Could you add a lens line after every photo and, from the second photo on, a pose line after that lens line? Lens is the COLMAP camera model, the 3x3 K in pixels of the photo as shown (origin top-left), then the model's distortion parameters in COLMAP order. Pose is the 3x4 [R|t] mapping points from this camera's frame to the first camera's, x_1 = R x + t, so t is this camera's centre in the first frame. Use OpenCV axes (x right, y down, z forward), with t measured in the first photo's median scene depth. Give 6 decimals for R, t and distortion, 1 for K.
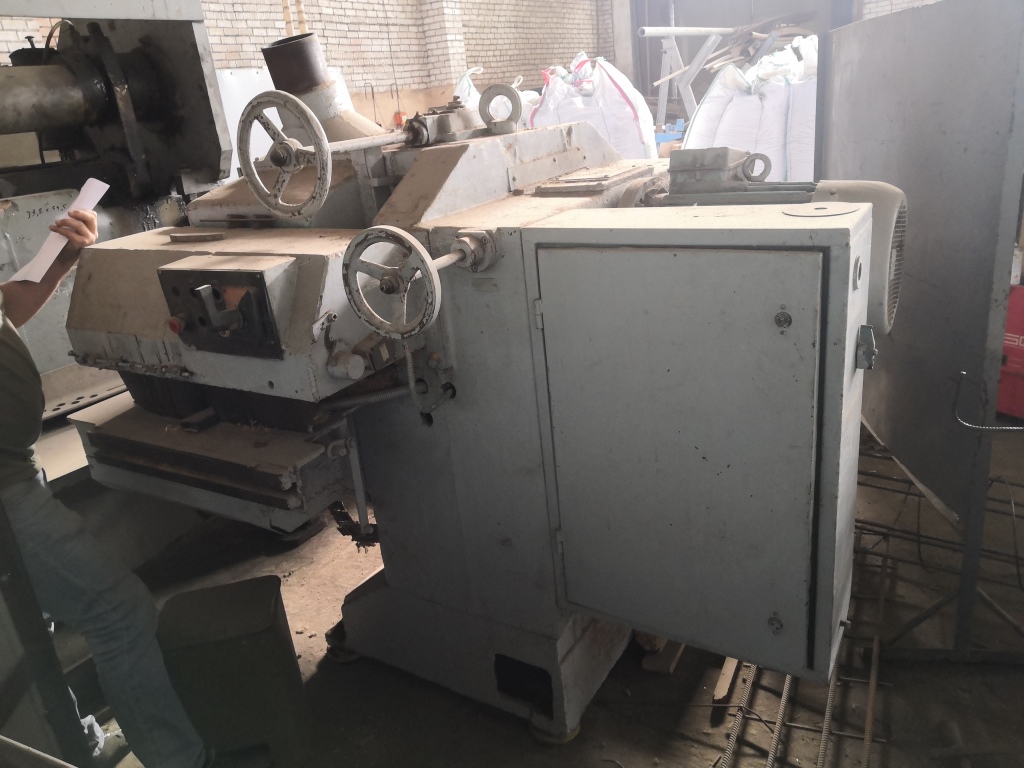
lens RADIAL K [[757.6, 0, 511.7], [0, 757.6, 397.0], [0, 0, 1]] dist [0.049494, -0.055254]
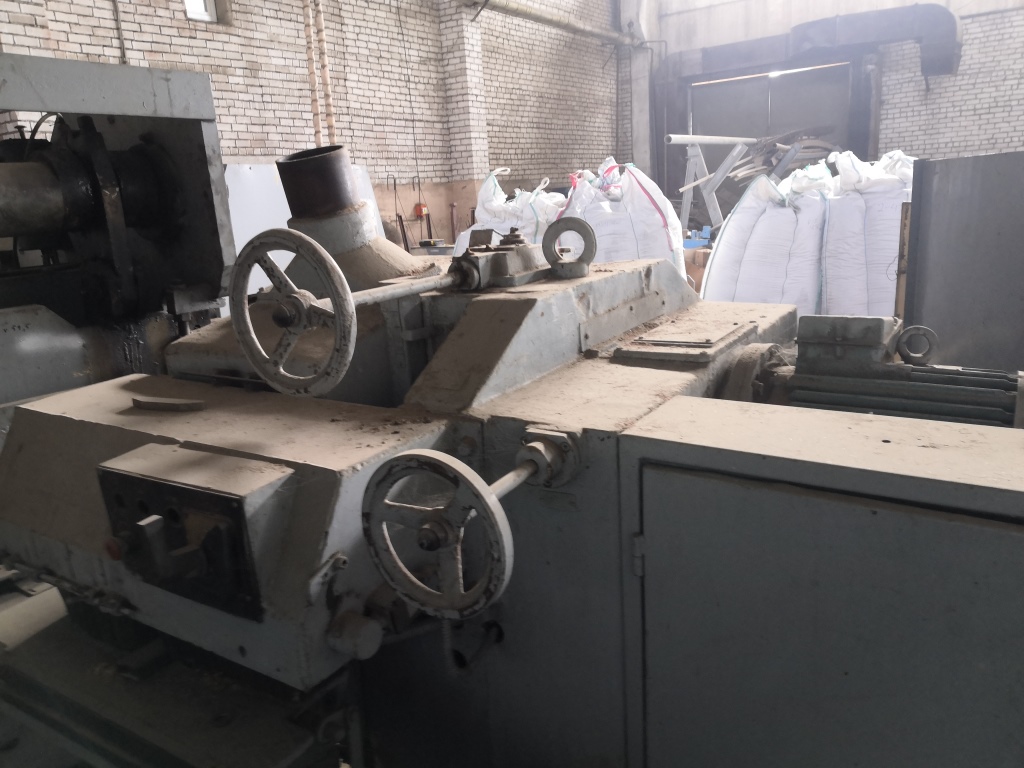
lens RADIAL K [[757.6, 0, 509.1], [0, 757.6, 395.0], [0, 0, 1]] dist [0.049494, -0.055254]
pose [[0.998867, 0.046835, -0.008423, -0.064996], [-0.047476, 0.992868, -0.109360, -0.136220], [0.003241, 0.109636, 0.993966, 0.231451]]
